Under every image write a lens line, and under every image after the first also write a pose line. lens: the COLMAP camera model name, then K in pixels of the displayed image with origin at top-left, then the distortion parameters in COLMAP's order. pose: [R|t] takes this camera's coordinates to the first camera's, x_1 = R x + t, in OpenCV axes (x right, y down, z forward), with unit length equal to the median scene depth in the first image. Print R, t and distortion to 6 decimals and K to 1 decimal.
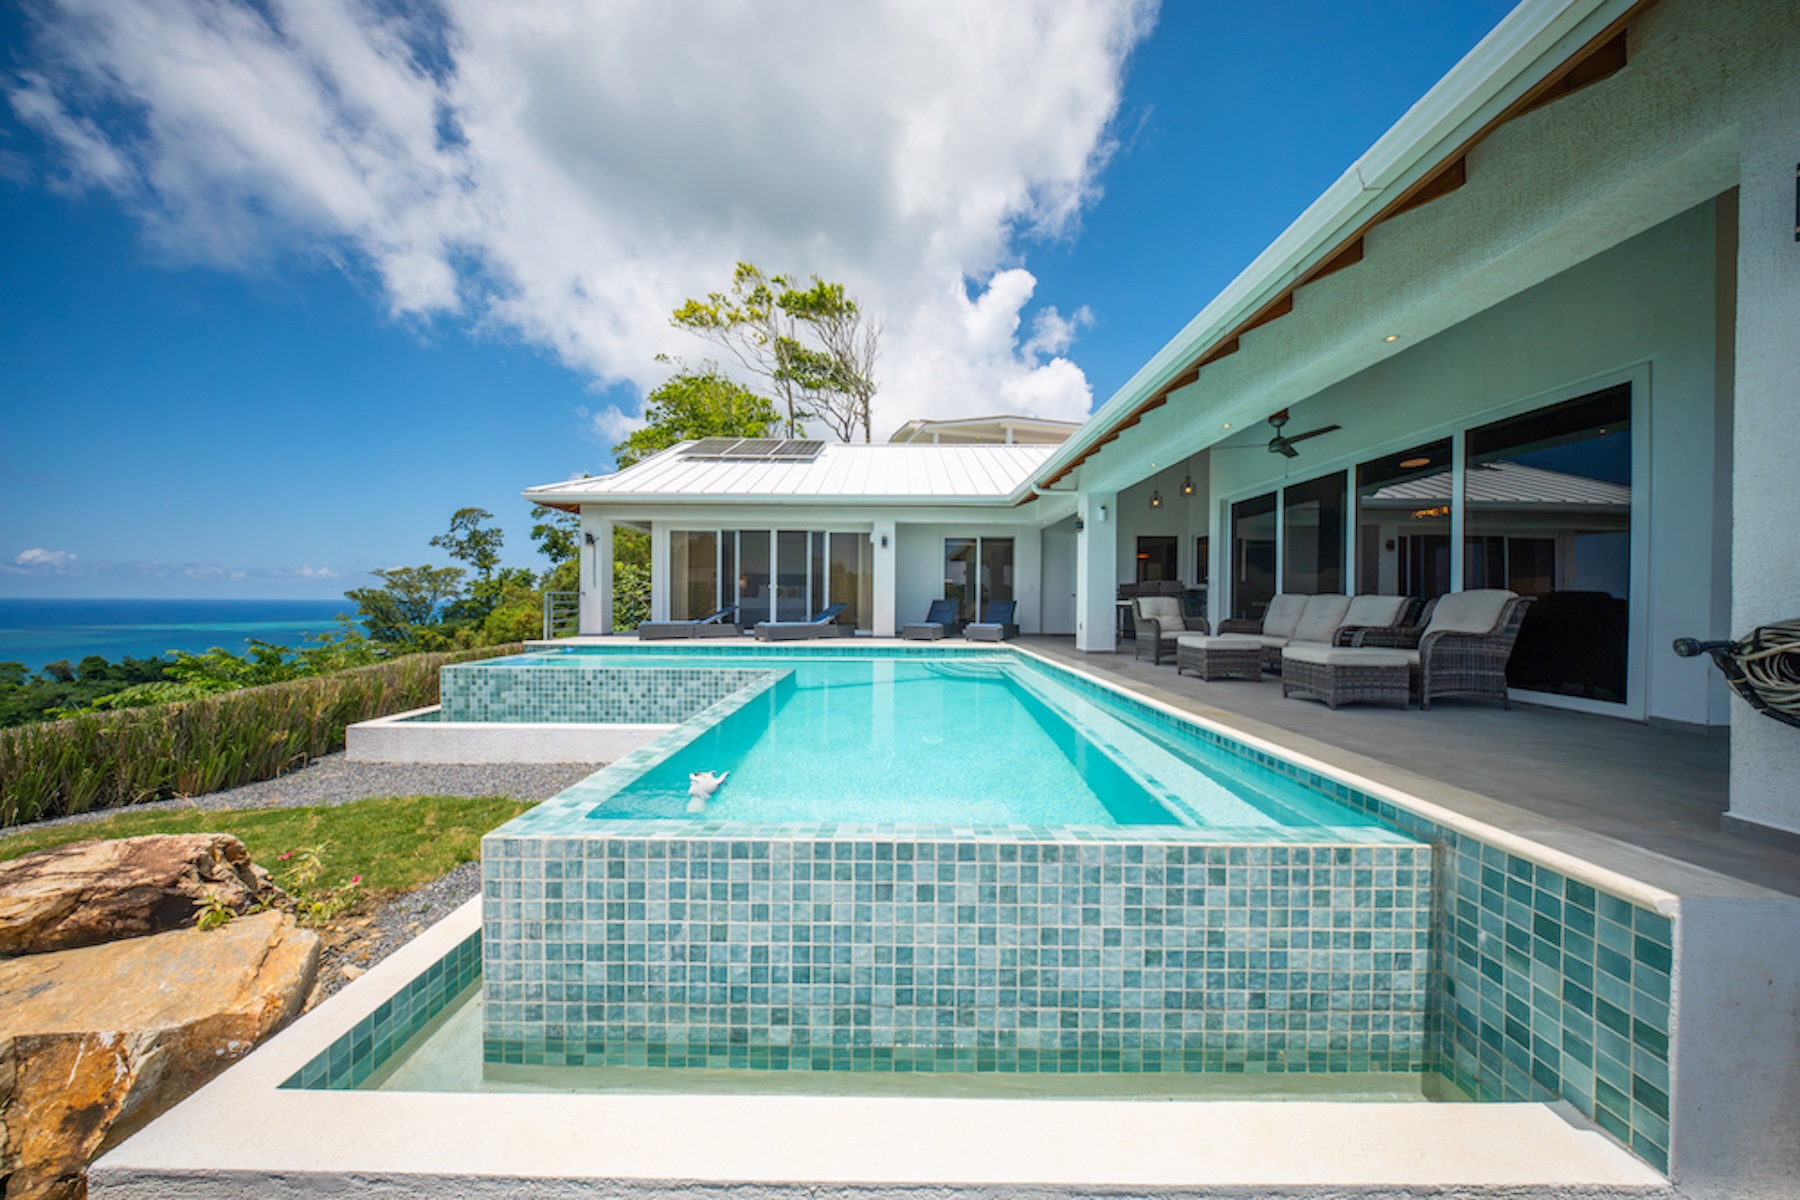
lens RADIAL K [[549.2, 0, 902.6], [0, 549.2, 596.2], [0, 0, 1]] dist [-0.006603, -0.000031]
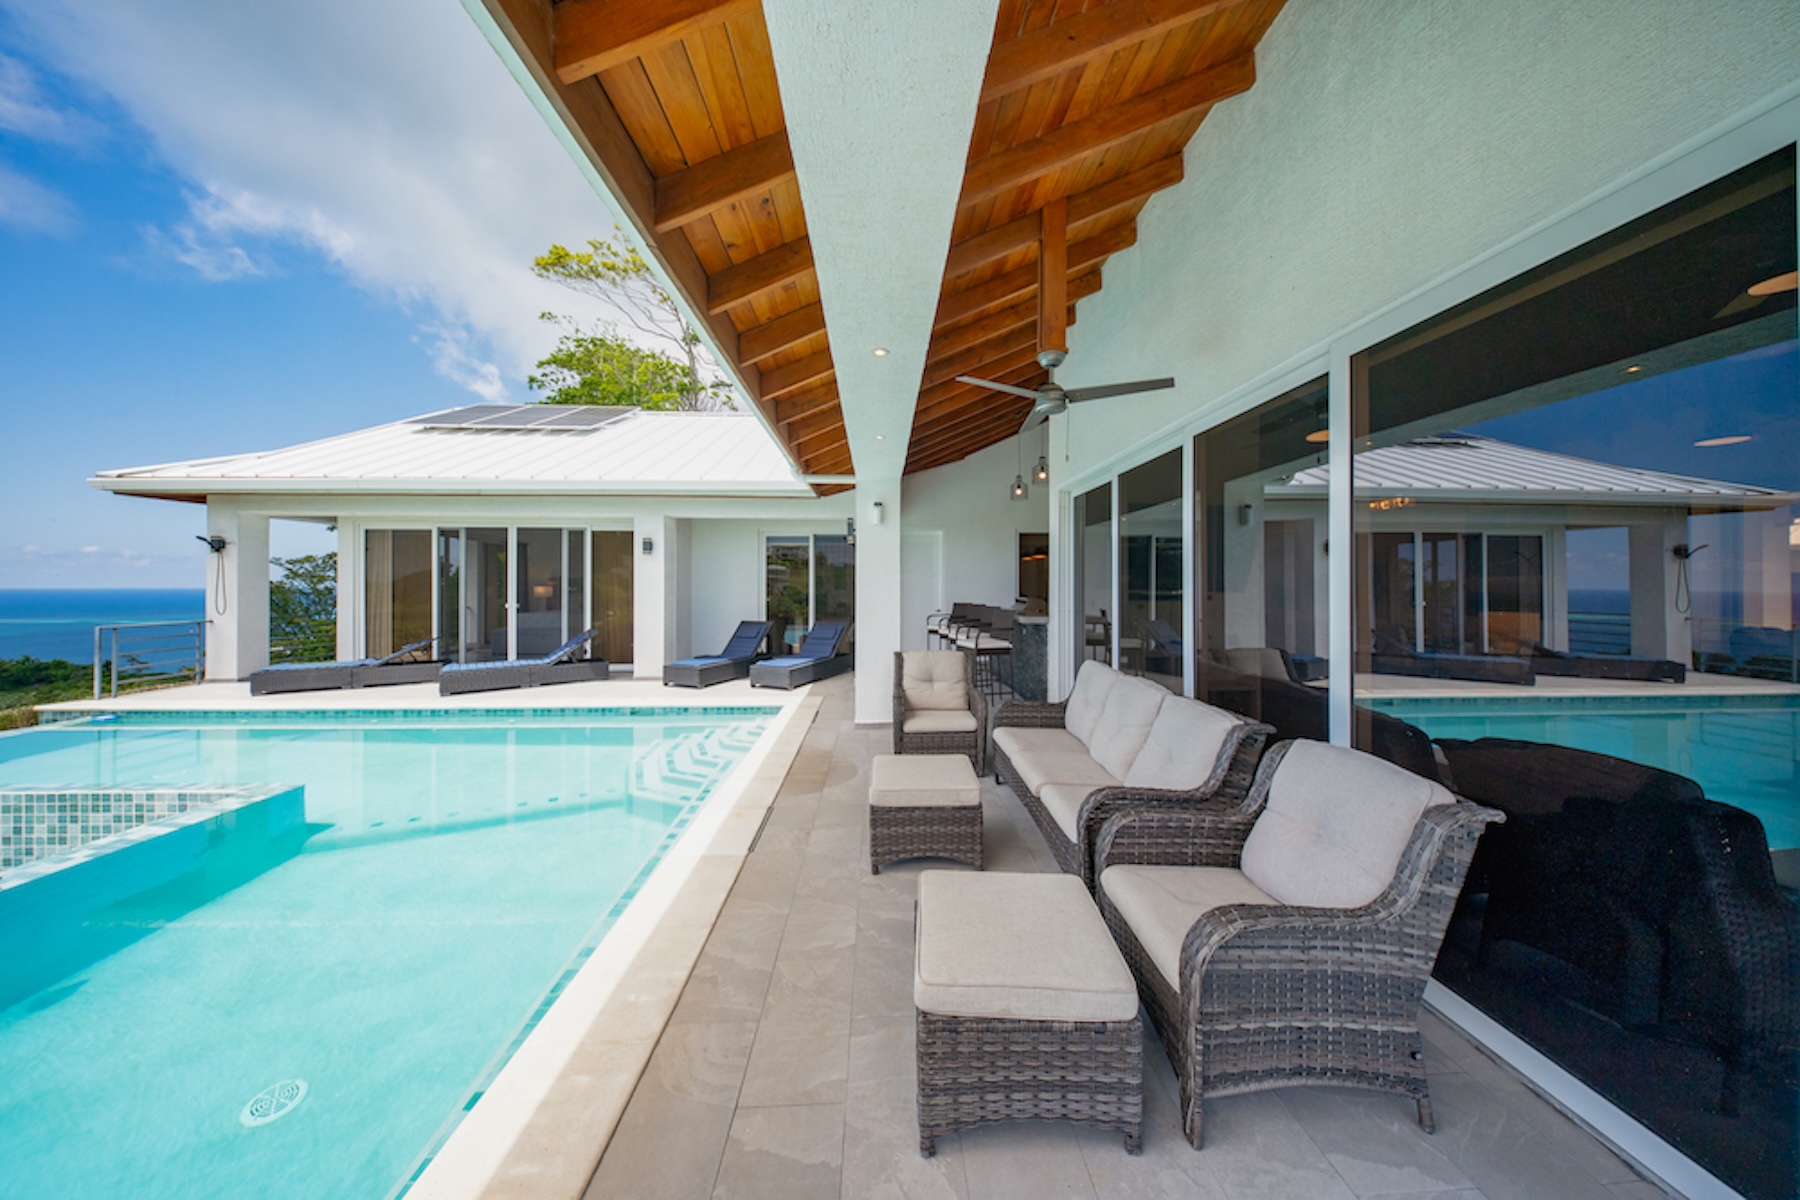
lens RADIAL K [[582.3, 0, 901.4], [0, 582.3, 573.4], [0, 0, 1]] dist [-0.000347, -0.000014]
pose [[0.999142, -0.007614, 0.040708, 0.249350], [0.008105, 0.999896, -0.011908, -0.047664], [-0.040614, 0.012228, 0.999100, 0.208962]]
